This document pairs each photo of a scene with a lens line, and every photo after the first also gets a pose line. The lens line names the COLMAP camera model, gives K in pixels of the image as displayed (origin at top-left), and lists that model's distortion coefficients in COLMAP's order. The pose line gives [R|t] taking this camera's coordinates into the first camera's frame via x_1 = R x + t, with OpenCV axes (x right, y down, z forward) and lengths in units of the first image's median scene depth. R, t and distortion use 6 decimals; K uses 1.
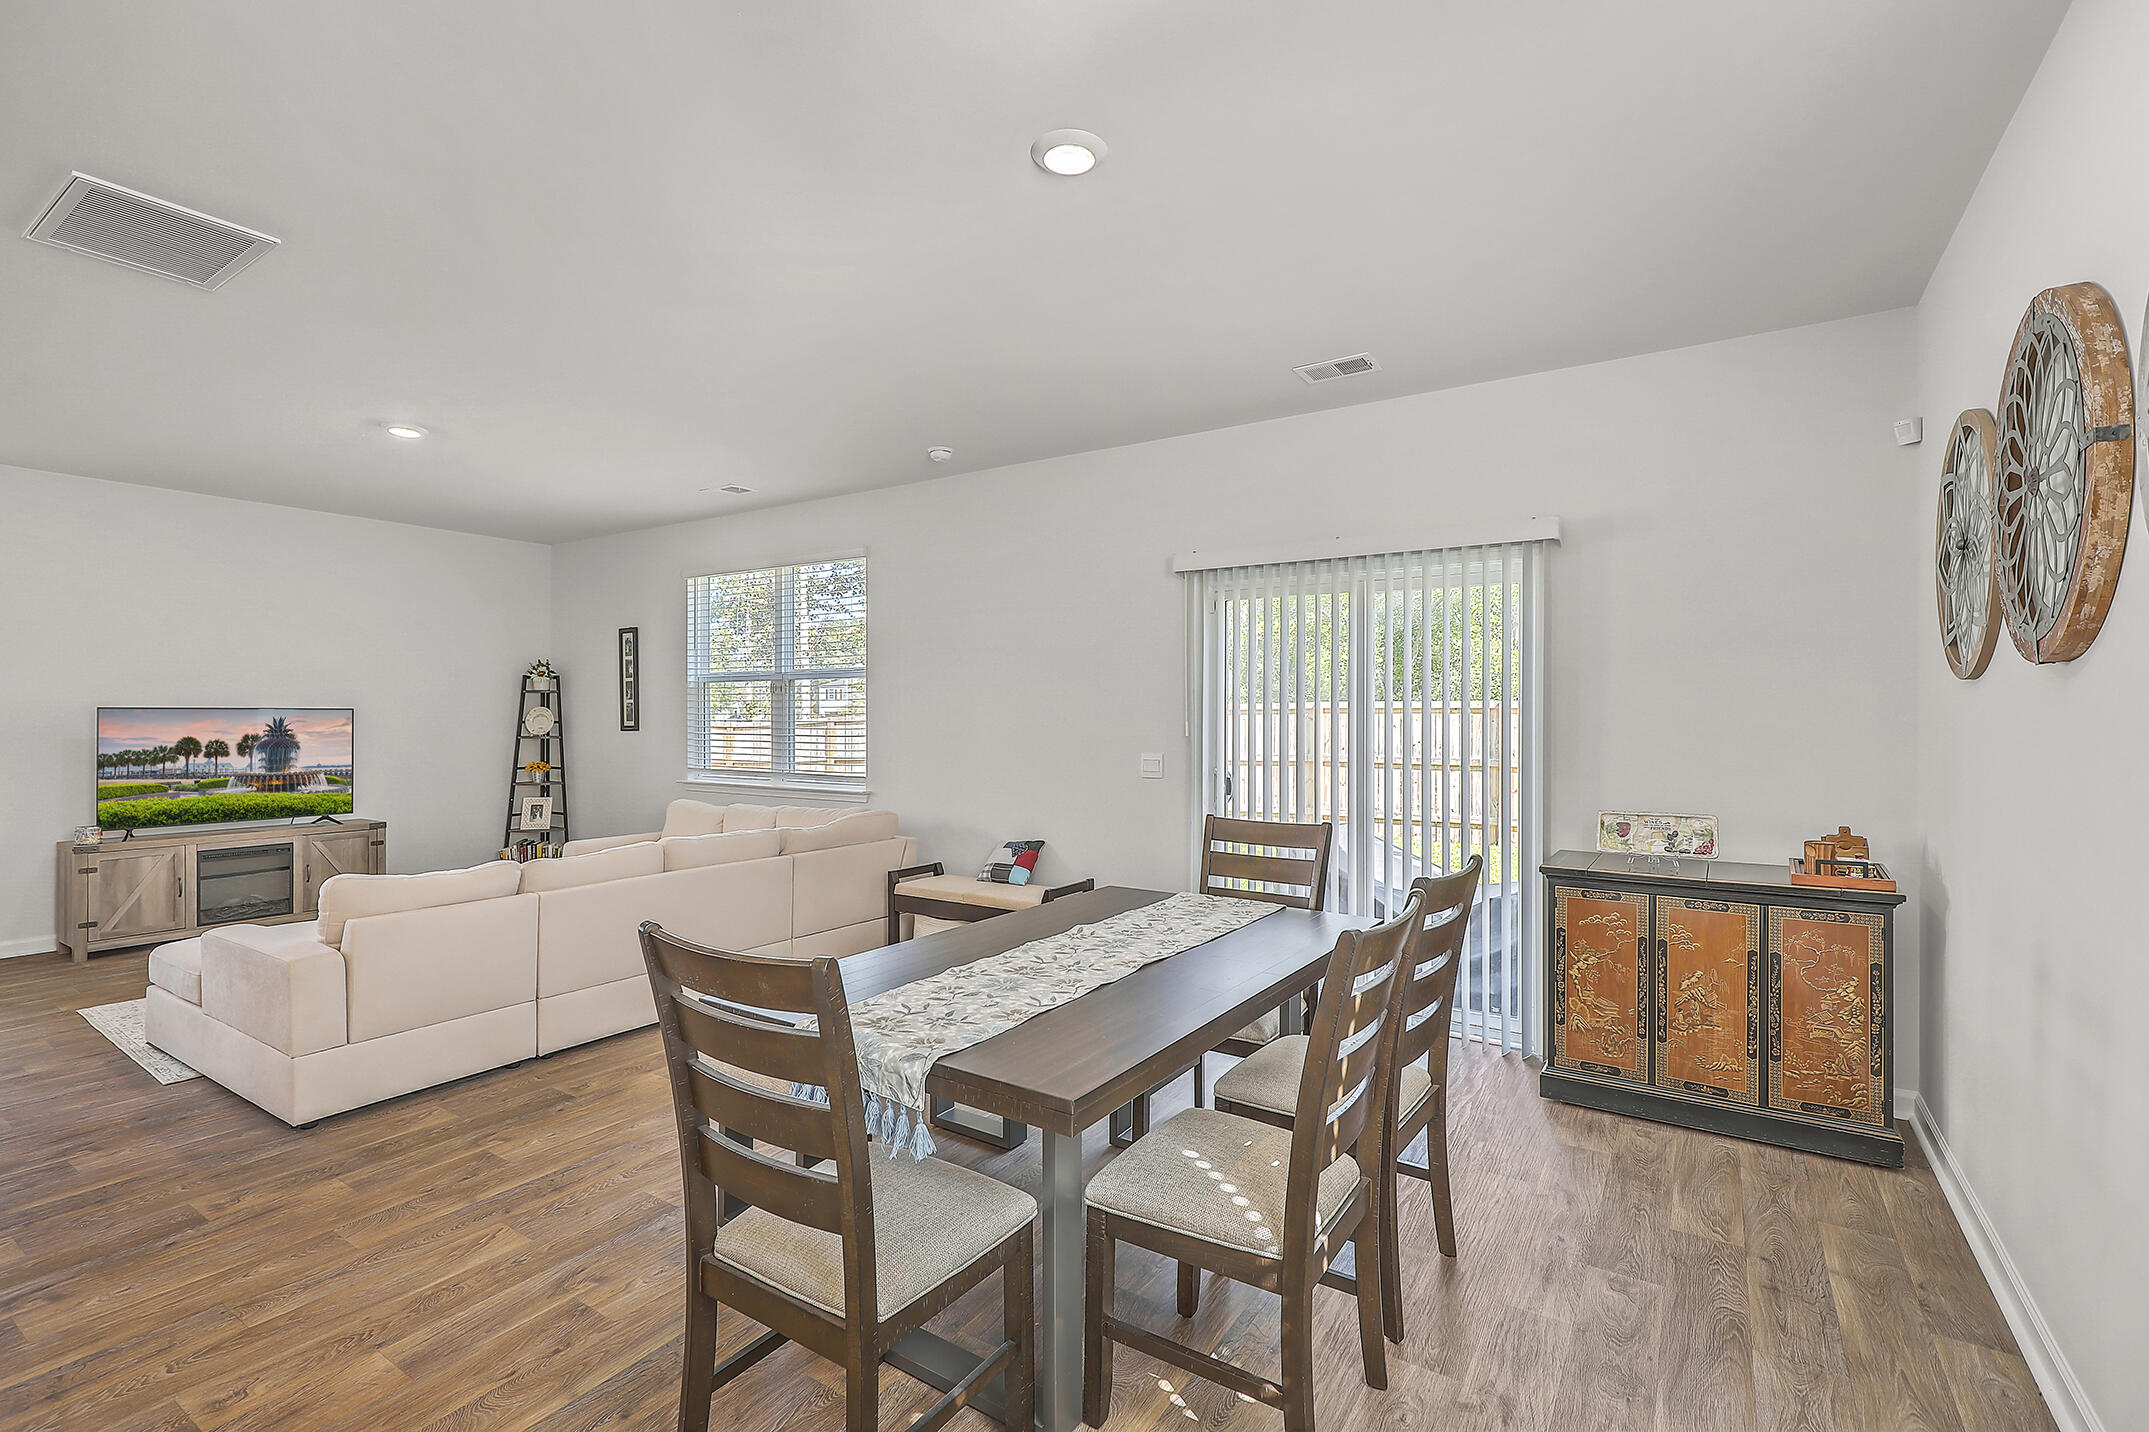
lens RADIAL K [[973.1, 0, 1071.6], [0, 973.1, 715.8], [0, 0, 1]] dist [0.006815, -0.003280]
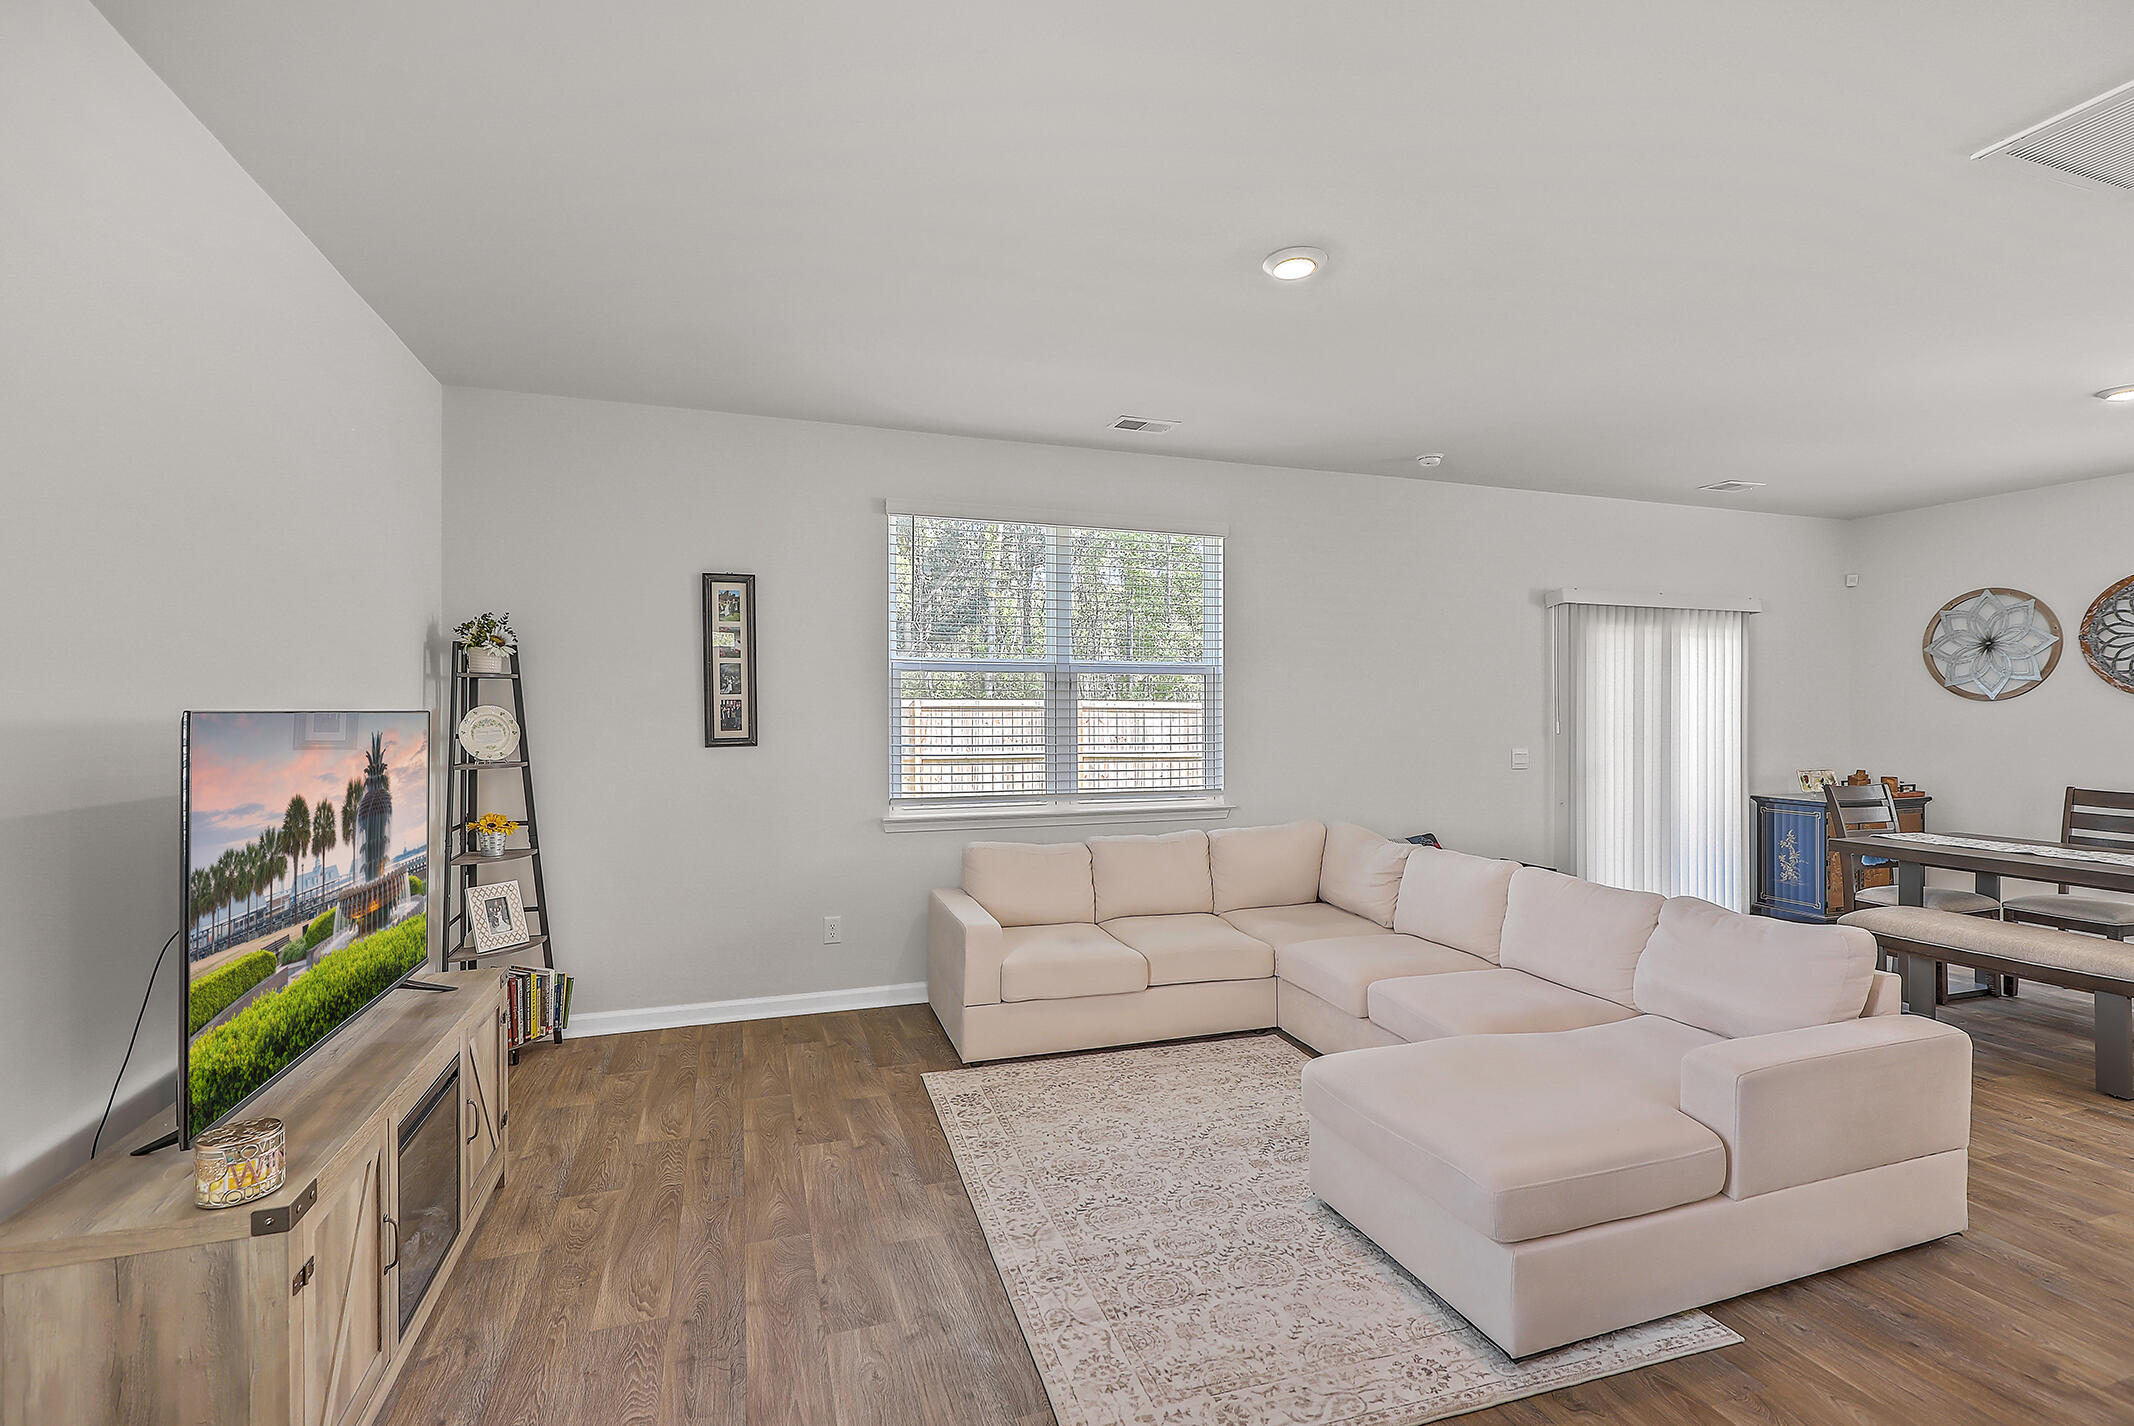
lens RADIAL K [[966.3, 0, 1077.4], [0, 966.3, 724.4], [0, 0, 1]] dist [0.006815, -0.003280]
pose [[0.602302, -0.010853, 0.798194, -0.962171], [0.002298, 0.999927, 0.011862, -0.005675], [-0.798265, -0.005310, 0.602283, 0.566029]]
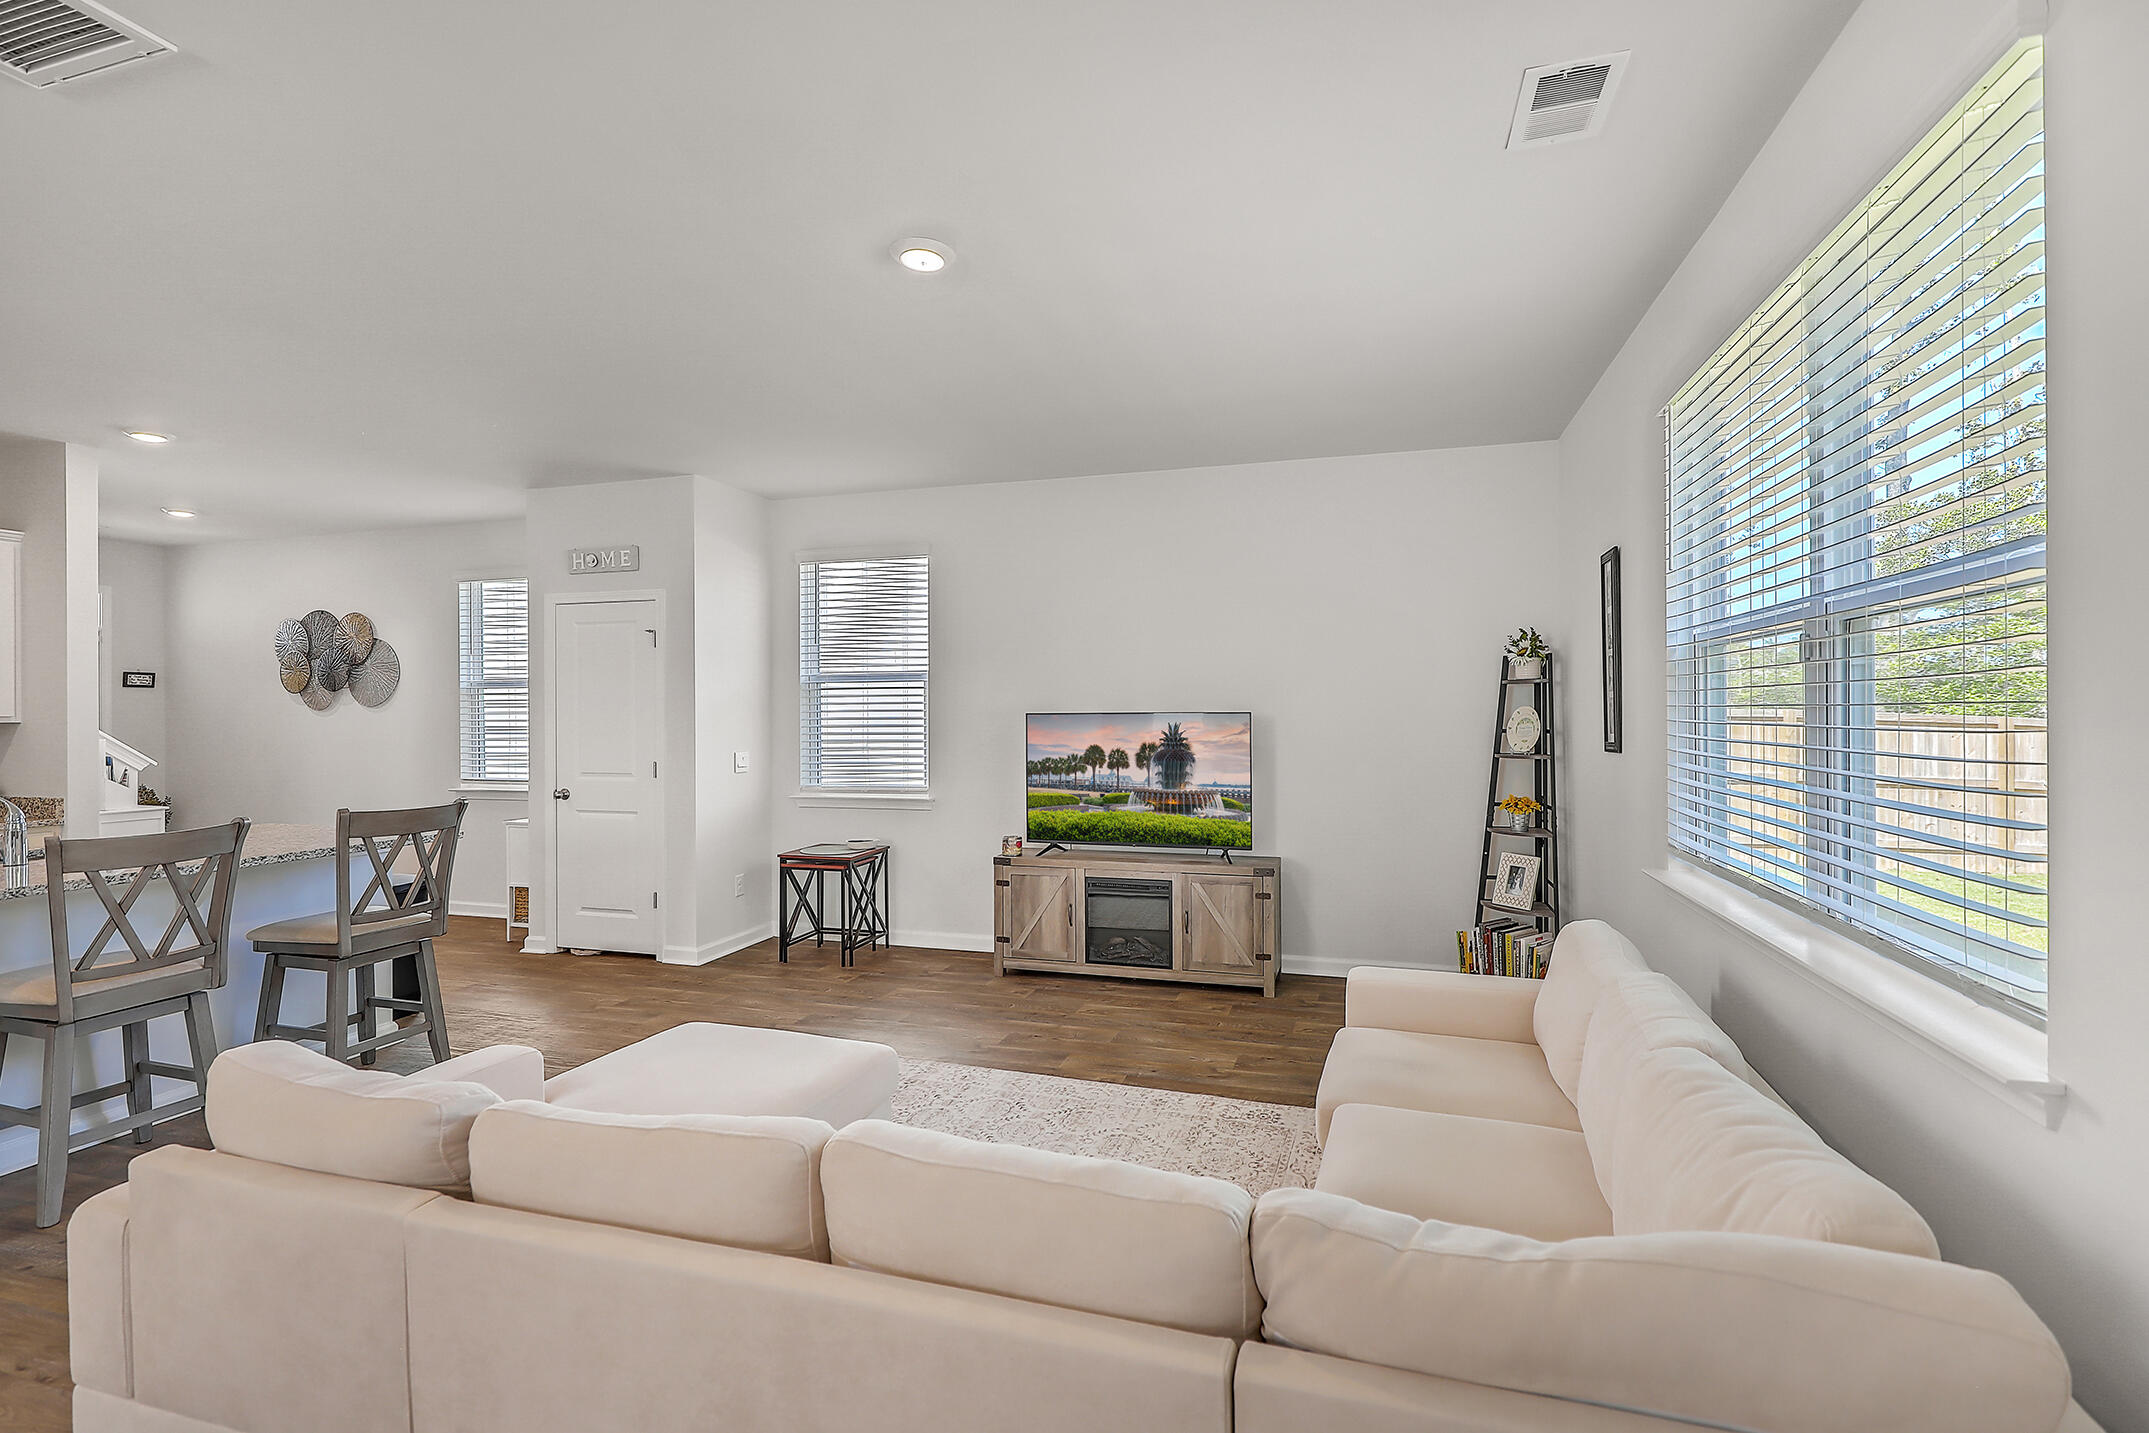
lens RADIAL K [[973.1, 0, 1099.3], [0, 973.1, 702.1], [0, 0, 1]] dist [0.006815, -0.003280]
pose [[0.297716, -0.013559, -0.954558, -0.048075], [0.002142, 0.999906, -0.013535, -0.005140], [0.954652, 0.001985, 0.297717, 0.705382]]
